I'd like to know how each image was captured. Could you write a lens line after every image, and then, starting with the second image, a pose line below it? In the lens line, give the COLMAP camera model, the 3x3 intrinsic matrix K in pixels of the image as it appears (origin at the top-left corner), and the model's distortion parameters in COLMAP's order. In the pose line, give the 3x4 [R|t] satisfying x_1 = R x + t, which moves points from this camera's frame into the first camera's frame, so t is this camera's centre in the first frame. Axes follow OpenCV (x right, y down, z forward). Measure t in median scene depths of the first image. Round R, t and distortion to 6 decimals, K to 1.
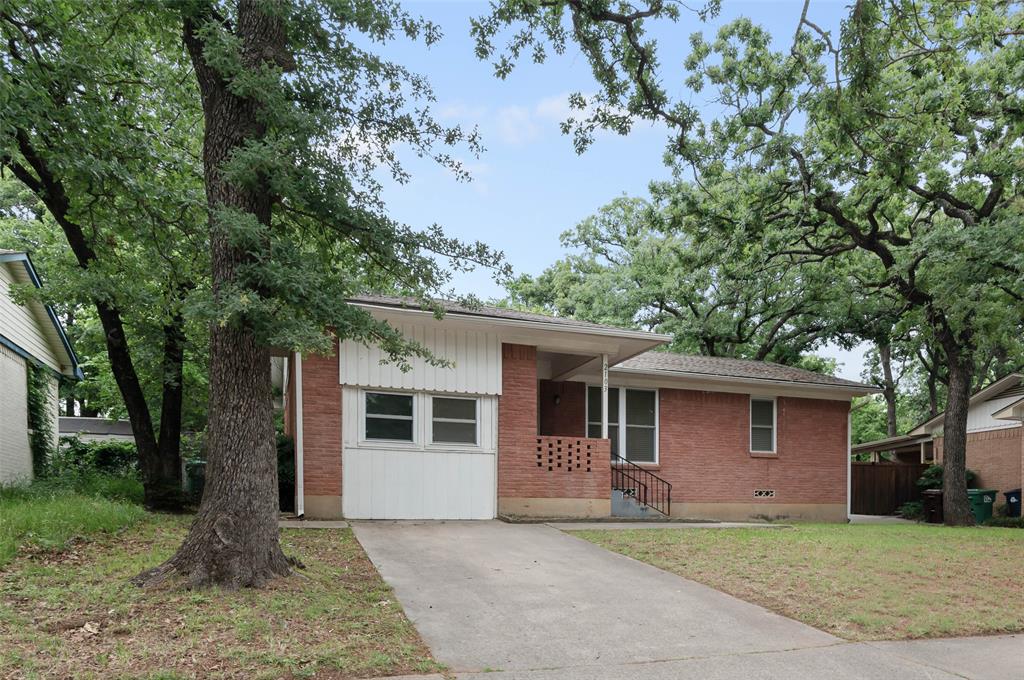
lens RADIAL K [[454.0, 0, 512.8], [0, 454.0, 365.1], [0, 0, 1]] dist [0.000404, -0.000021]
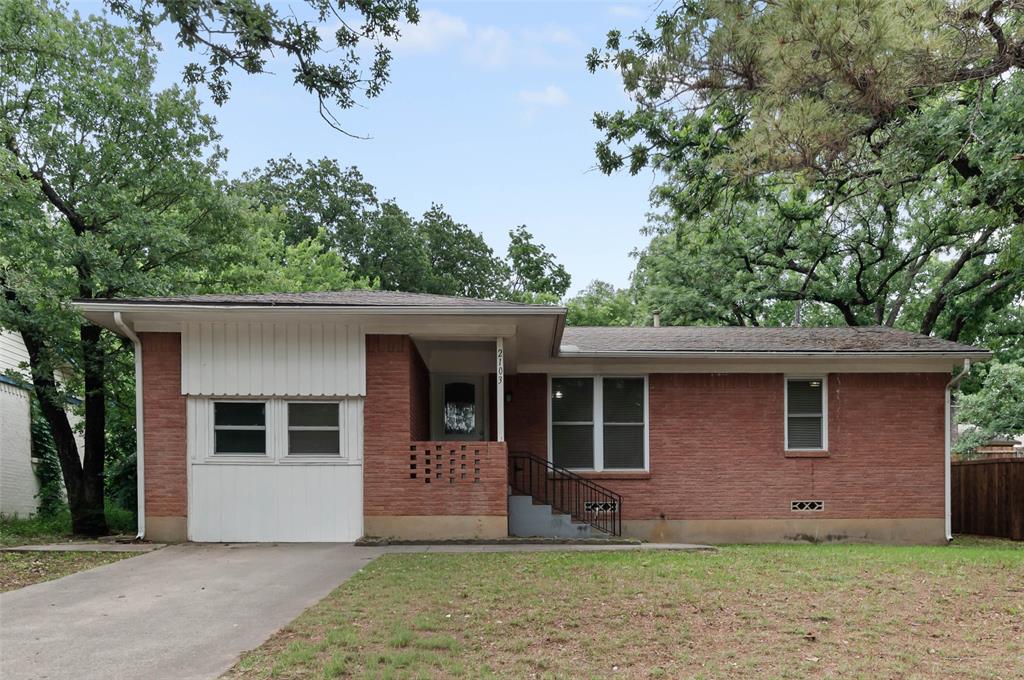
lens RADIAL K [[533.1, 0, 545.1], [0, 533.1, 360.1], [0, 0, 1]] dist [-0.001021, -0.000119]
pose [[0.974089, -0.078433, -0.212131, 0.511998], [0.077046, 0.996918, -0.014809, 0.039809], [0.212638, -0.001919, 0.977129, 0.093214]]
